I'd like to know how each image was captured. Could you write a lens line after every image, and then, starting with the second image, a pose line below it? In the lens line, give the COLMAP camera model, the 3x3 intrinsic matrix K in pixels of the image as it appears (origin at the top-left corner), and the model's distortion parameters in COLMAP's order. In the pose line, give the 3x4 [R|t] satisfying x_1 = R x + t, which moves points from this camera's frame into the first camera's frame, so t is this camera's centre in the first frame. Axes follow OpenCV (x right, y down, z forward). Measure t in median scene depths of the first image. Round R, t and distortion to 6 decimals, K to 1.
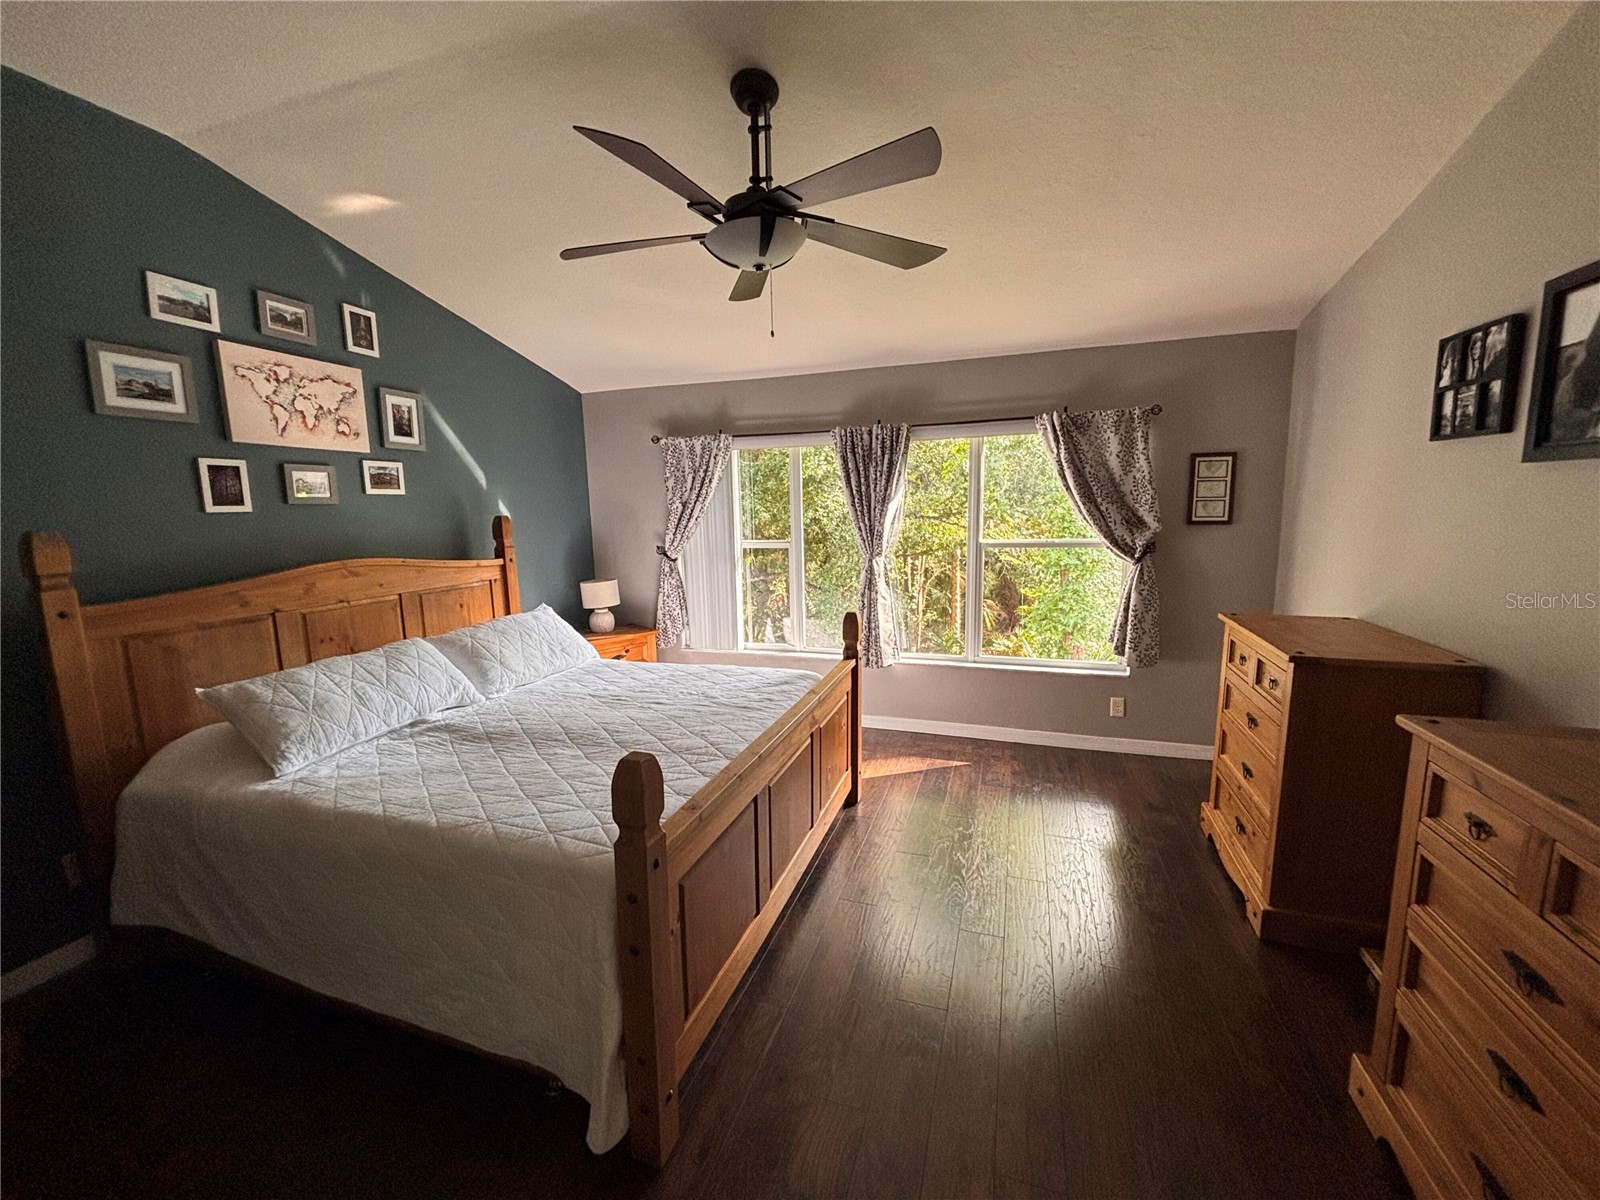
lens RADIAL K [[637.2, 0, 799.9], [0, 637.2, 592.4], [0, 0, 1]] dist [-0.004203, -0.000172]
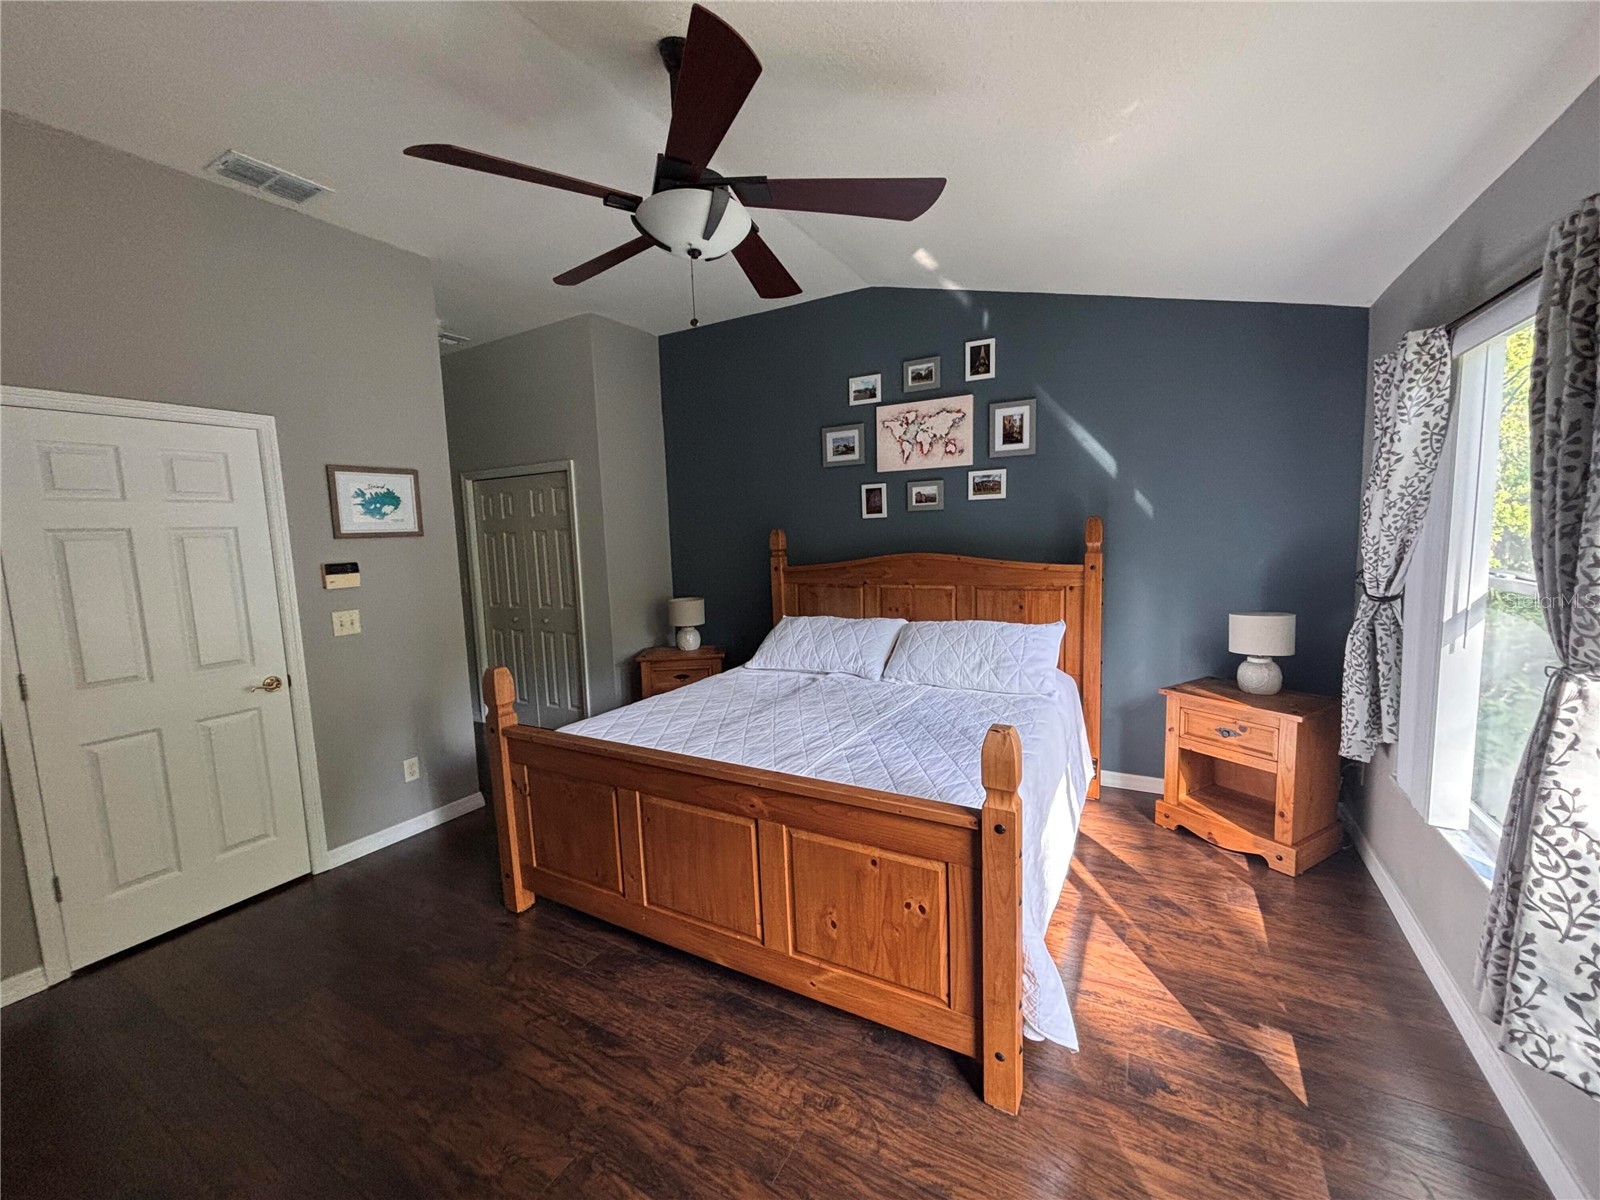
lens RADIAL K [[637.2, 0, 799.0], [0, 637.2, 605.5], [0, 0, 1]] dist [-0.004203, -0.000172]
pose [[-0.208124, 0.132266, -0.969118, 0.623827], [-0.097650, 0.983055, 0.155139, -0.126257], [0.973216, 0.126922, -0.191681, 1.039702]]
